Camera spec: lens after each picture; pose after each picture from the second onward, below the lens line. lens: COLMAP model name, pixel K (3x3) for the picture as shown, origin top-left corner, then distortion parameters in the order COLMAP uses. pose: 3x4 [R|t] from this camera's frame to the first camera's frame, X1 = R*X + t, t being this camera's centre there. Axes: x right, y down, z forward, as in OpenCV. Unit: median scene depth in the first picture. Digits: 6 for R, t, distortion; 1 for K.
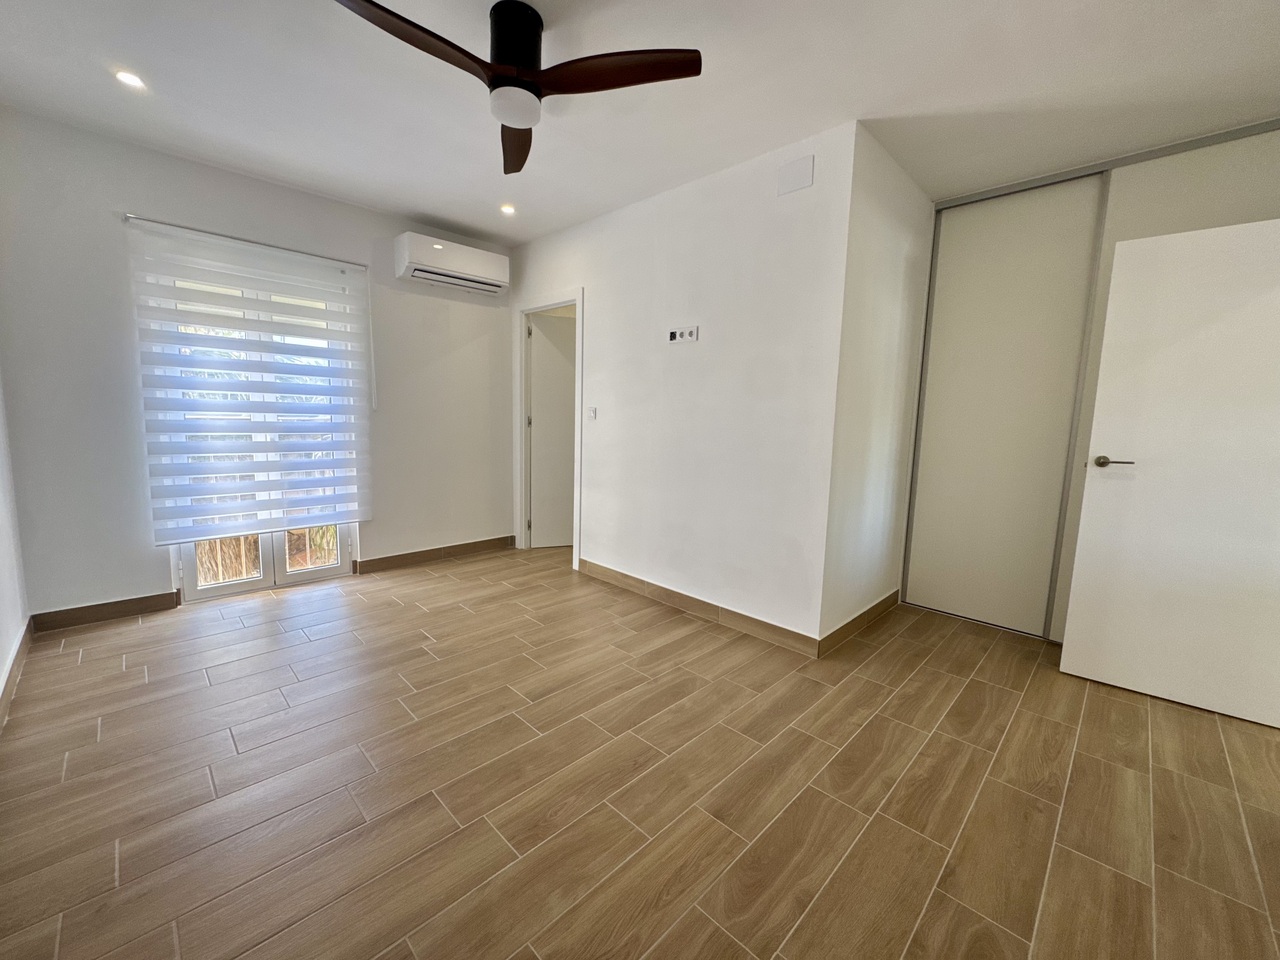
lens RADIAL K [[509.2, 0, 644.2], [0, 509.2, 480.9], [0, 0, 1]] dist [-0.003019, 0.000231]
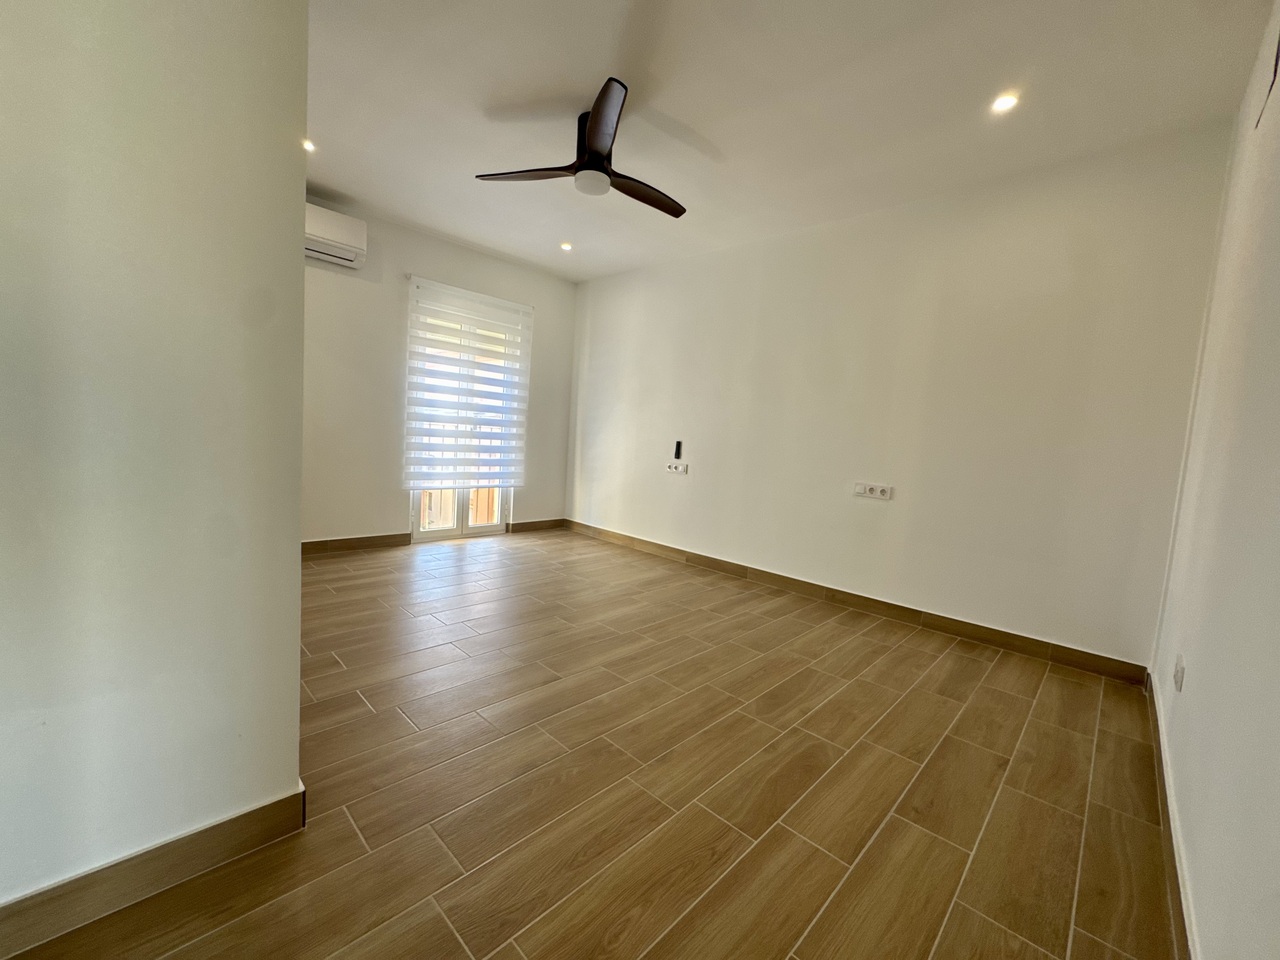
lens RADIAL K [[509.2, 0, 635.0], [0, 509.2, 482.2], [0, 0, 1]] dist [-0.003019, 0.000231]
pose [[0.999026, 0.041555, 0.014832, -0.278272], [-0.041071, 0.998657, -0.031567, 0.085367], [-0.016124, 0.030927, 0.999392, -0.396841]]
